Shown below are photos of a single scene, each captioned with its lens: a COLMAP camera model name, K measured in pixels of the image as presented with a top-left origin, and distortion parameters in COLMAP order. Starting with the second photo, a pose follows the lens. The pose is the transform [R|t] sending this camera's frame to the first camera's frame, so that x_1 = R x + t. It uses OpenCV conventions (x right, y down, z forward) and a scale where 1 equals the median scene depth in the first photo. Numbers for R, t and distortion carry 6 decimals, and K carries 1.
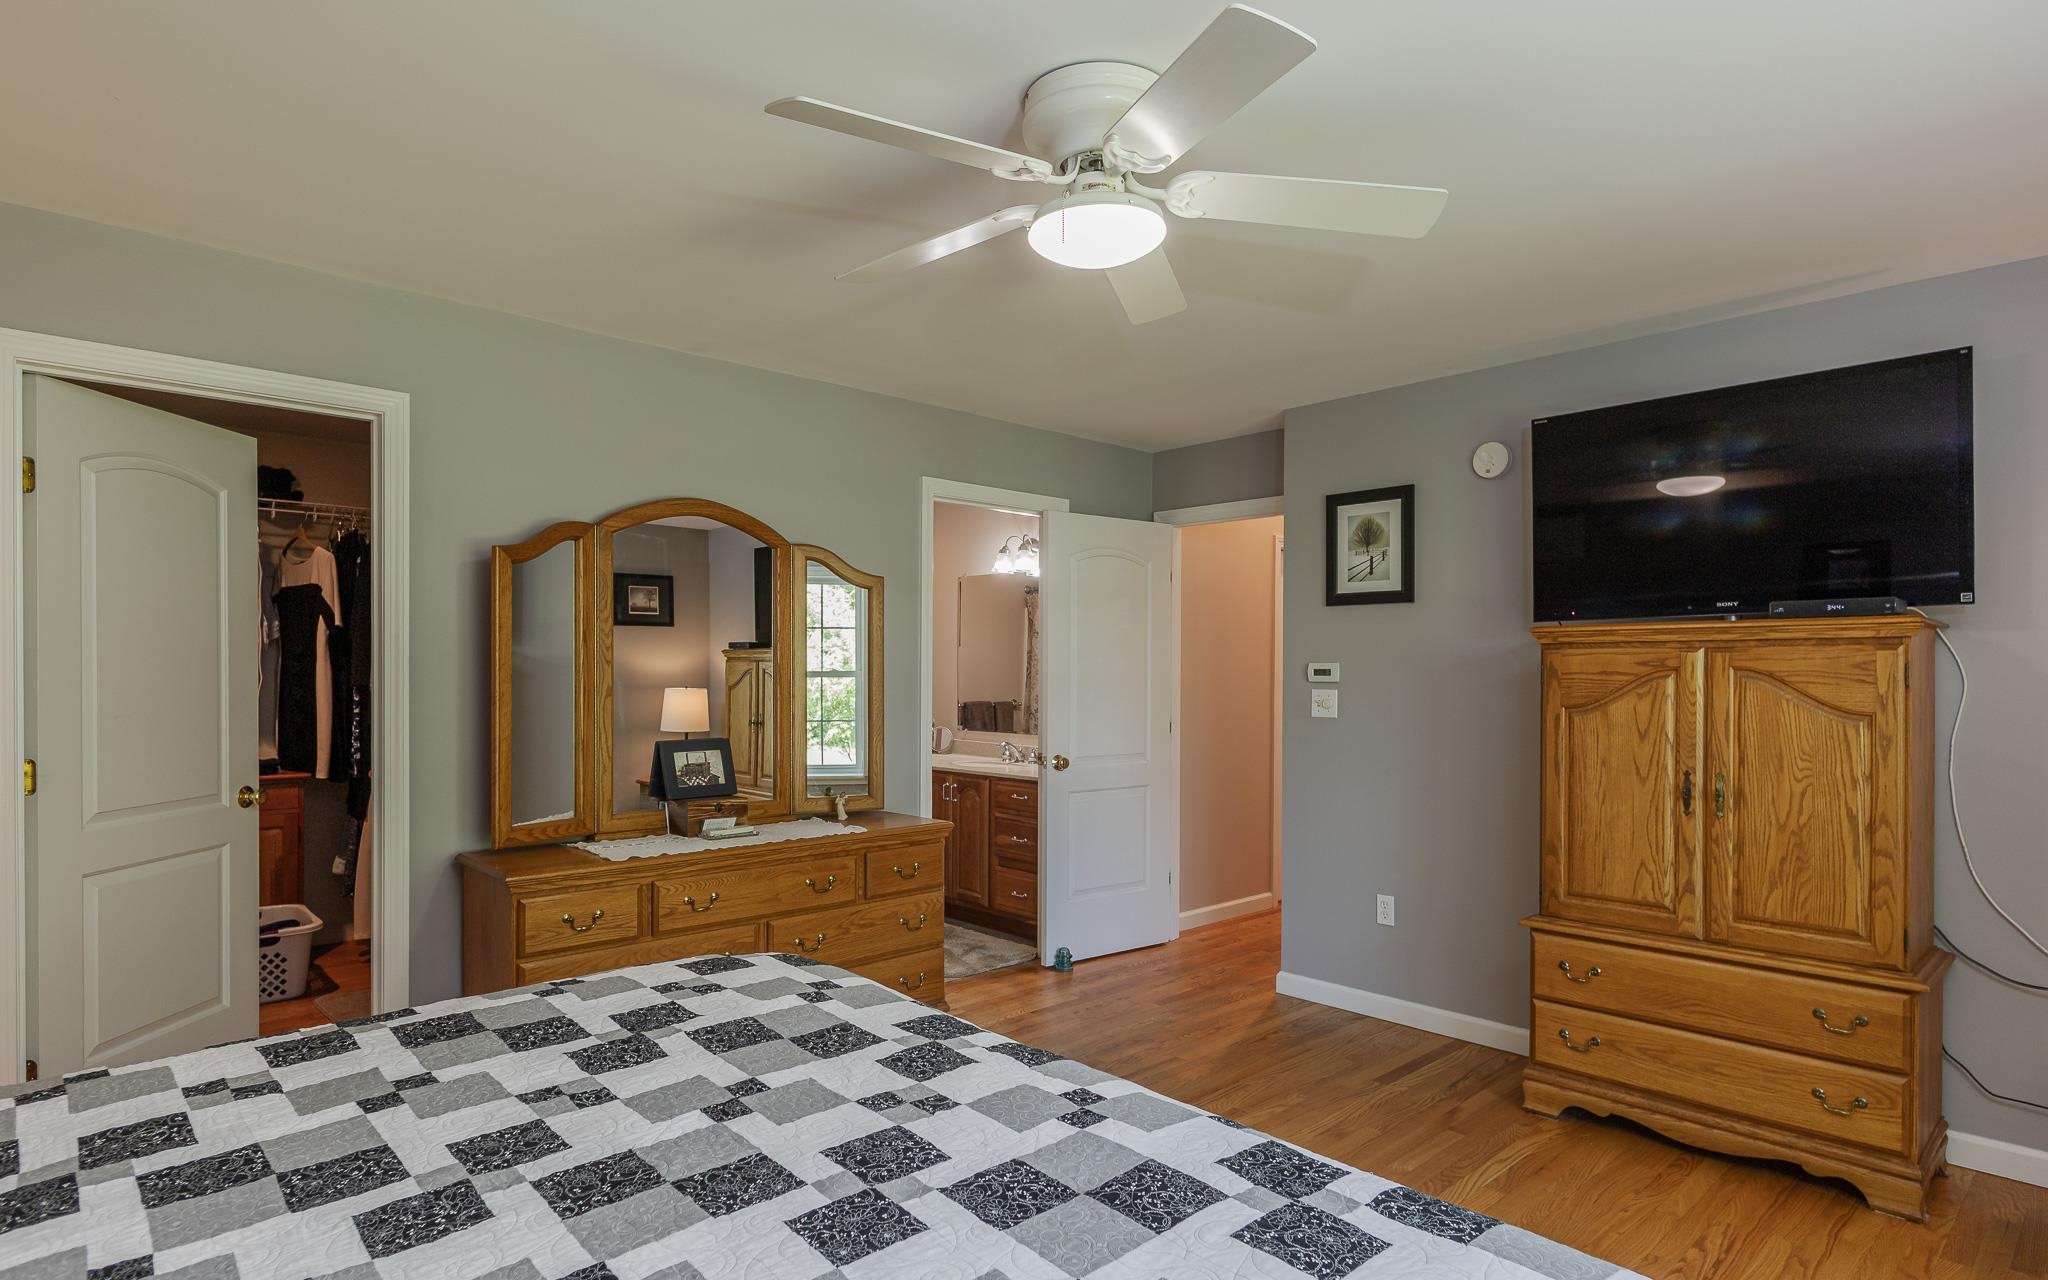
lens RADIAL K [[1091.7, 0, 1020.1], [0, 1091.7, 691.1], [0, 0, 1]] dist [-0.002240, 0.000014]
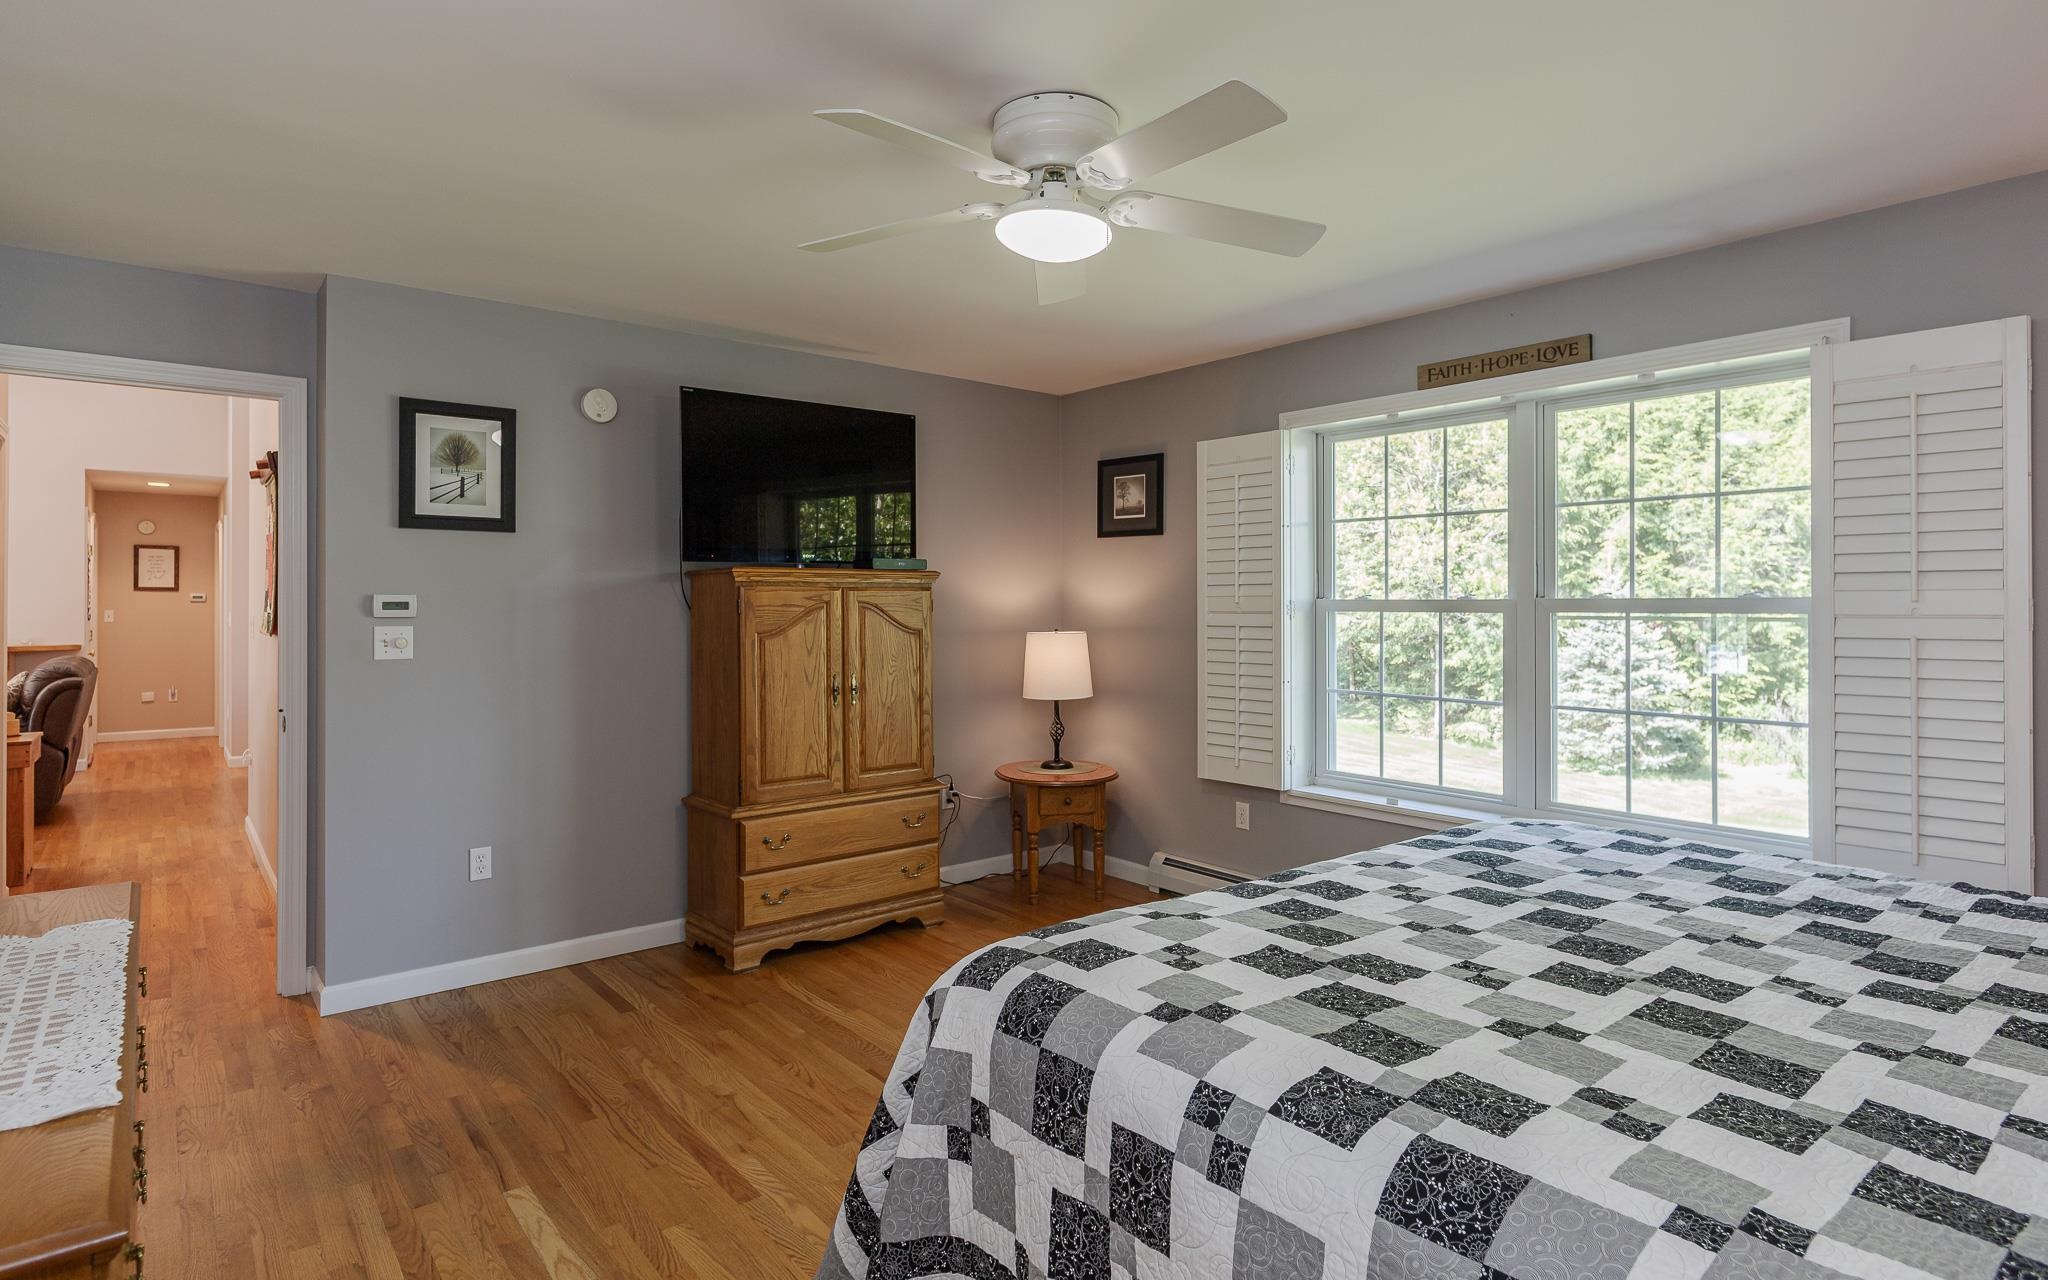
lens RADIAL K [[1083.8, 0, 1018.1], [0, 1083.8, 610.3], [0, 0, 1]] dist [-0.001009, -0.000370]
pose [[0.048967, -0.009173, 0.998758, -0.722655], [0.018179, 0.999800, 0.008291, -0.016099], [-0.998635, 0.017751, 0.049124, 0.649159]]
